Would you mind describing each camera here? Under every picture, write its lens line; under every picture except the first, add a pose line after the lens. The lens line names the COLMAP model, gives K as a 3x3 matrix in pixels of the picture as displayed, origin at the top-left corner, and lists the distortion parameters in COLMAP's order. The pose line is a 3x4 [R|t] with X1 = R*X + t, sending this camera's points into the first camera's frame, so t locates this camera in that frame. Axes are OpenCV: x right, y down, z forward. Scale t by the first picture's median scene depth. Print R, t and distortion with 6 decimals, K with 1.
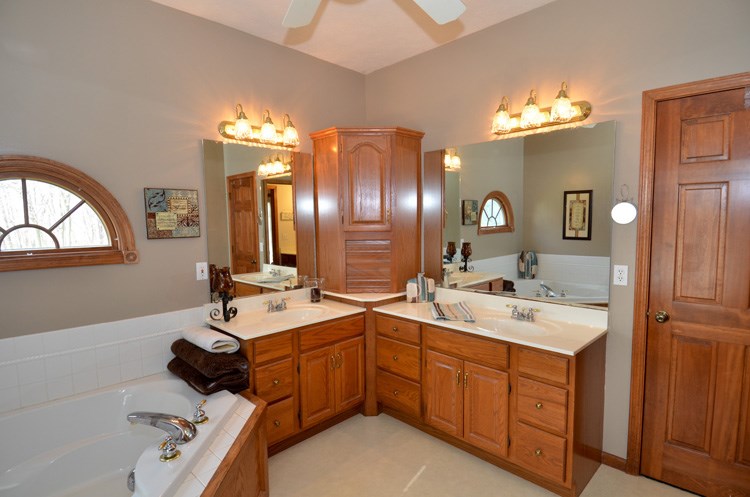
lens RADIAL K [[391.9, 0, 375.8], [0, 391.9, 254.7], [0, 0, 1]] dist [0.032598, -0.037405]
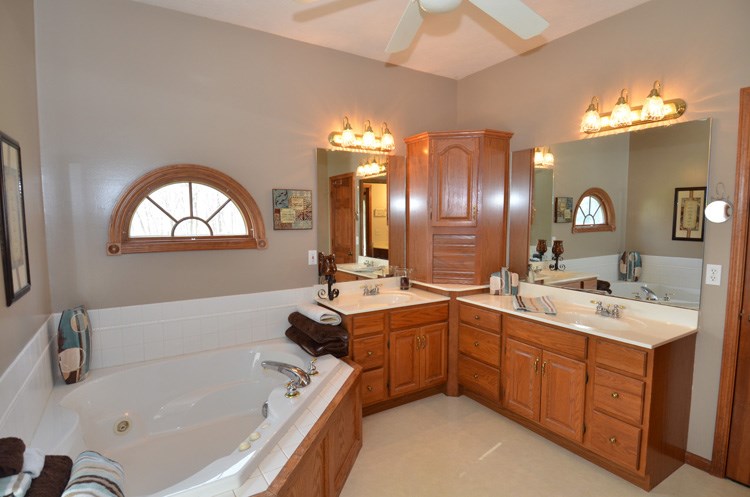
lens RADIAL K [[391.9, 0, 376.4], [0, 391.9, 252.5], [0, 0, 1]] dist [0.032598, -0.037405]
pose [[0.974343, 0.029686, -0.223104, 0.017525], [-0.029465, 0.999556, 0.004318, 0.016034], [0.223133, 0.002367, 0.974785, -0.134241]]
